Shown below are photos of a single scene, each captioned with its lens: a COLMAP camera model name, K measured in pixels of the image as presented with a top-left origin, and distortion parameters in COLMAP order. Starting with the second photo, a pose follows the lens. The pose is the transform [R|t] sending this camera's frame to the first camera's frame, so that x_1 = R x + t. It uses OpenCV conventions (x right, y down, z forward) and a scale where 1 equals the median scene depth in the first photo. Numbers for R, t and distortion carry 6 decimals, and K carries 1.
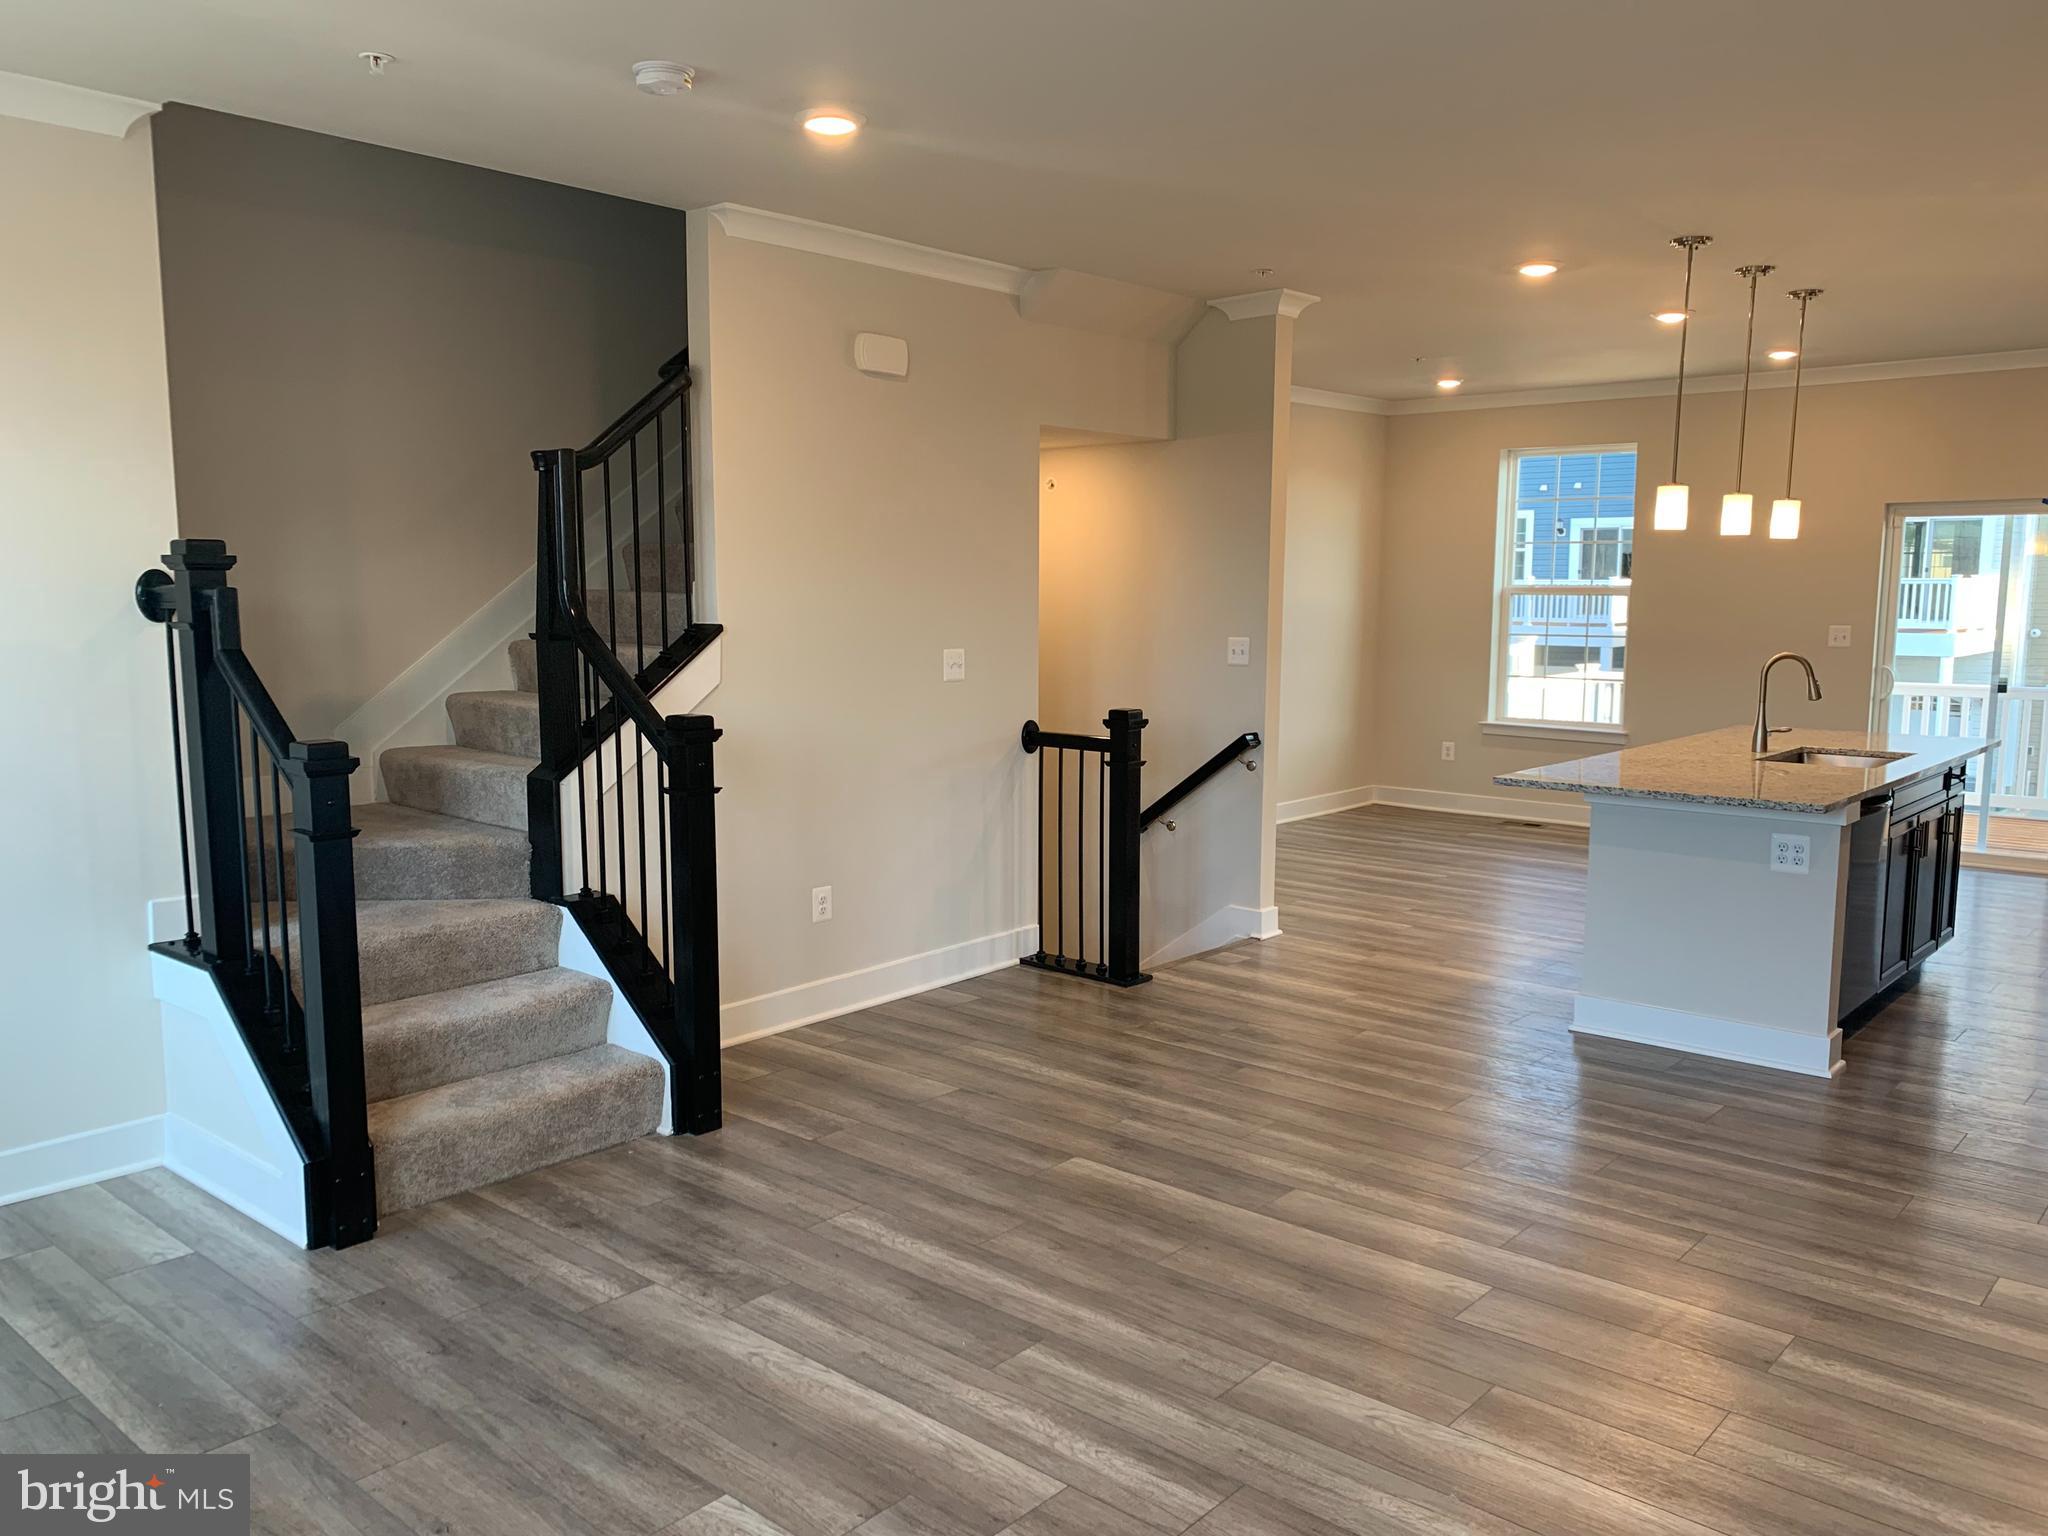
lens RADIAL K [[1556.4, 0, 1028.5], [0, 1556.4, 775.4], [0, 0, 1]] dist [0.048297, -0.064606]
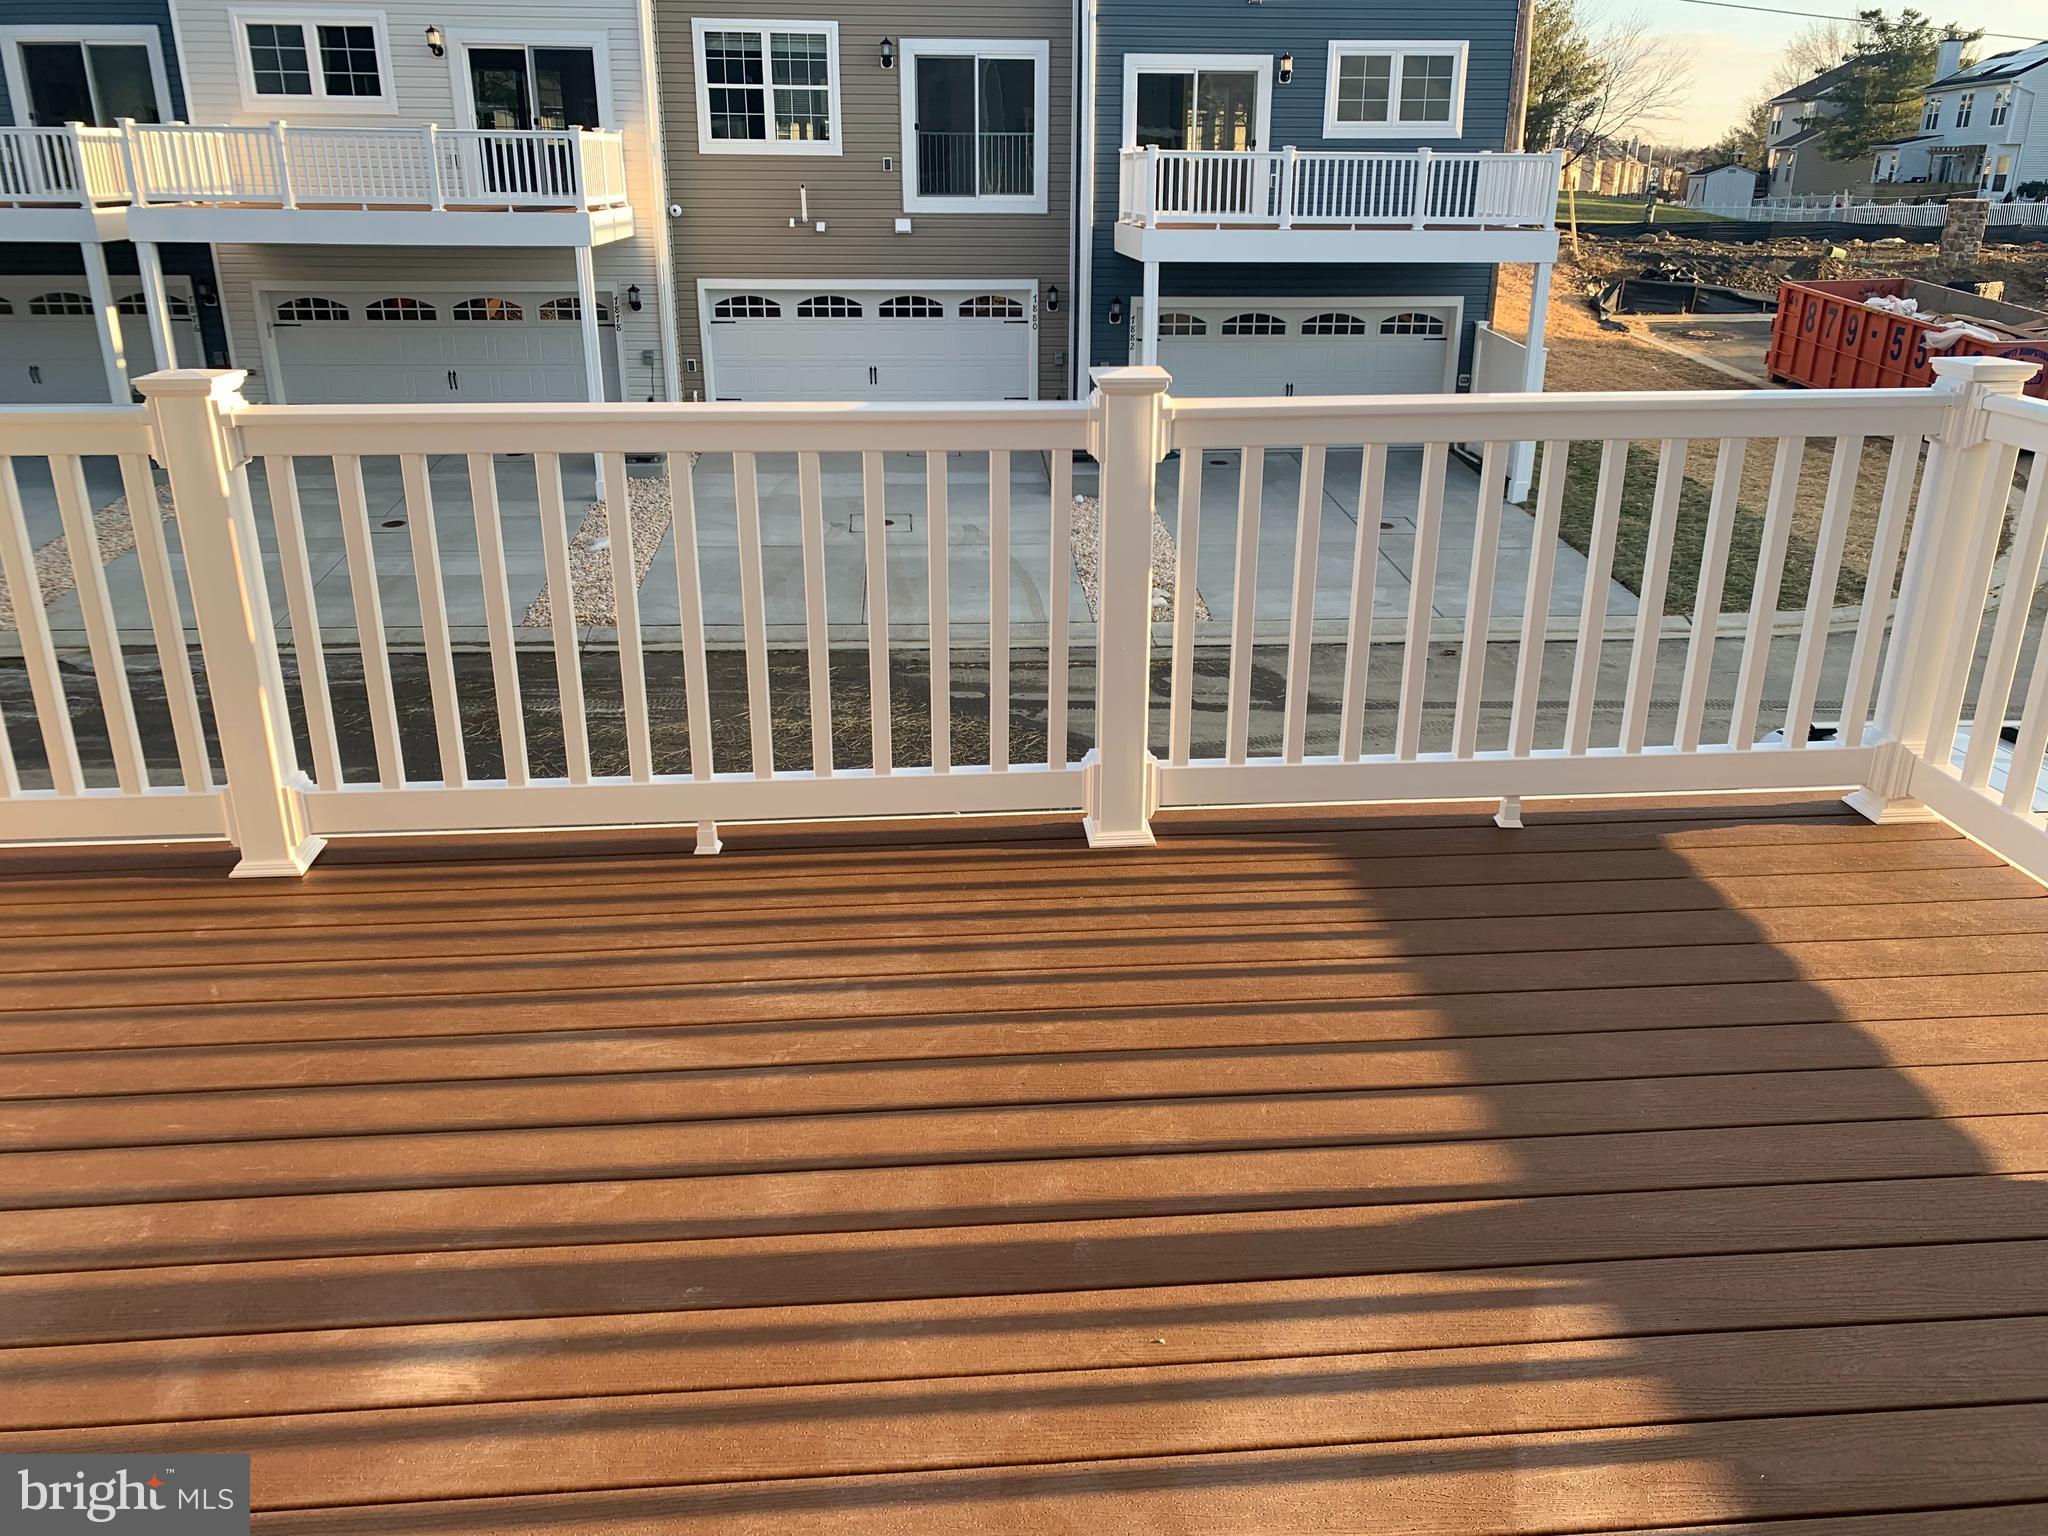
lens RADIAL K [[1556.4, 0, 1031.2], [0, 1556.4, 752.9], [0, 0, 1]] dist [0.048297, -0.064606]
pose [[0.695636, -0.254211, 0.671914, 1.287871], [0.088289, 0.958461, 0.271217, -0.200369], [-0.712949, -0.129346, 0.689183, 2.277794]]
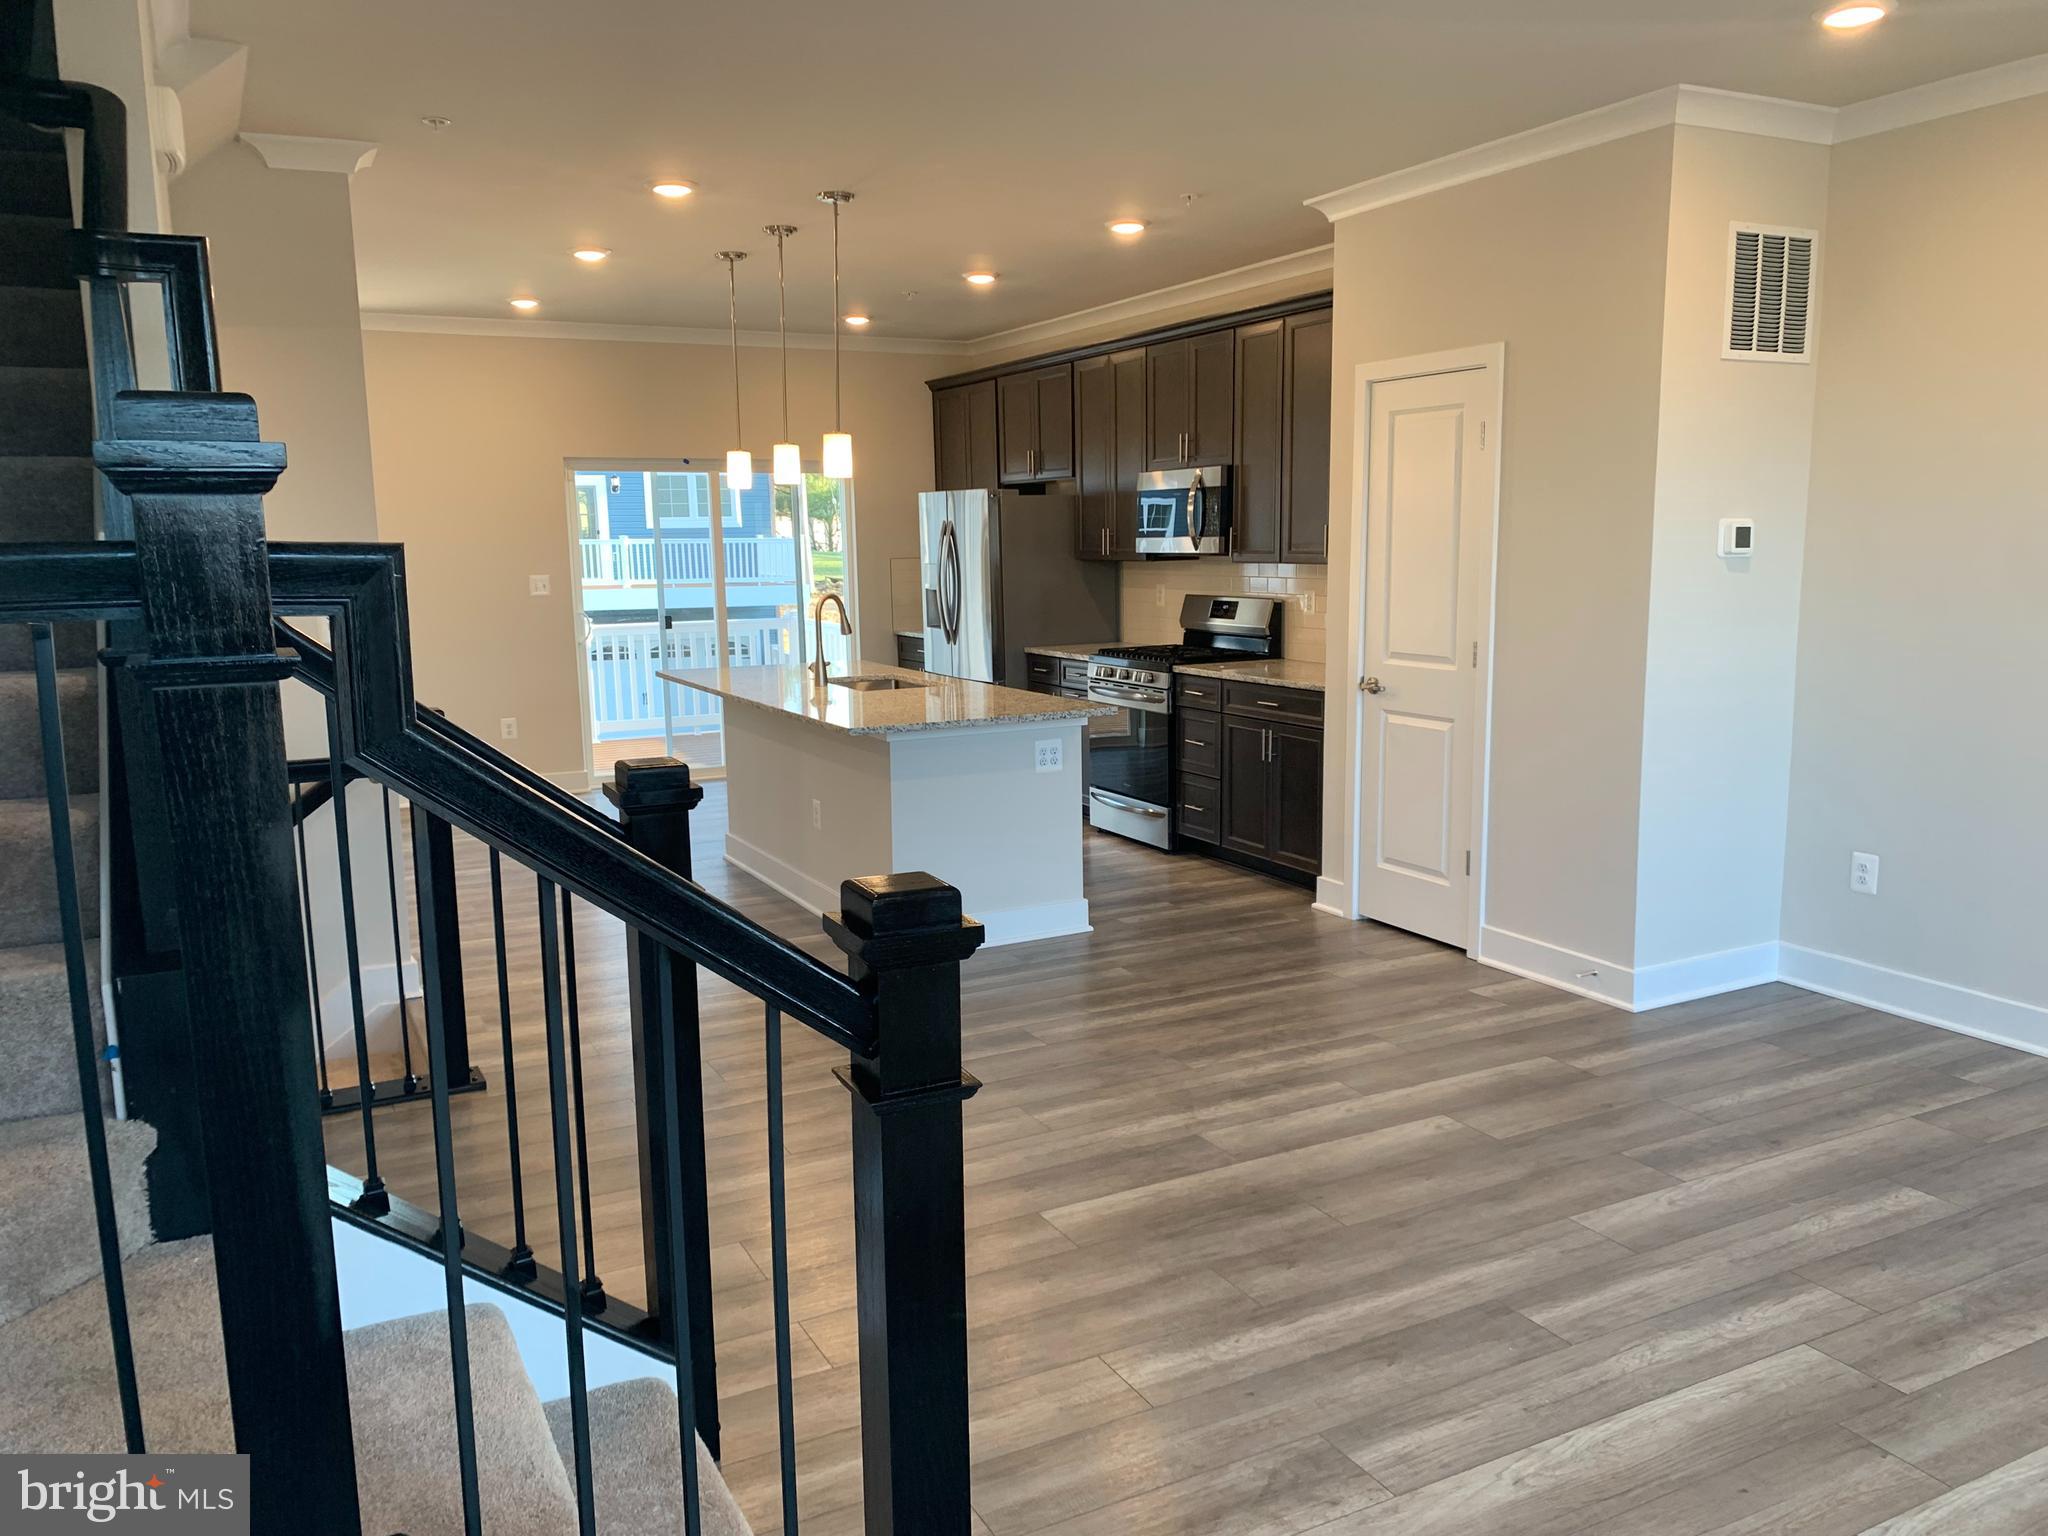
lens RADIAL K [[1556.4, 0, 1018.7], [0, 1556.4, 806.1], [0, 0, 1]] dist [0.048297, -0.064606]
pose [[0.367718, -0.174314, 0.913454, -0.796918], [0.133853, 0.981967, 0.133505, -0.096344], [-0.920254, 0.073176, 0.384420, 0.756976]]
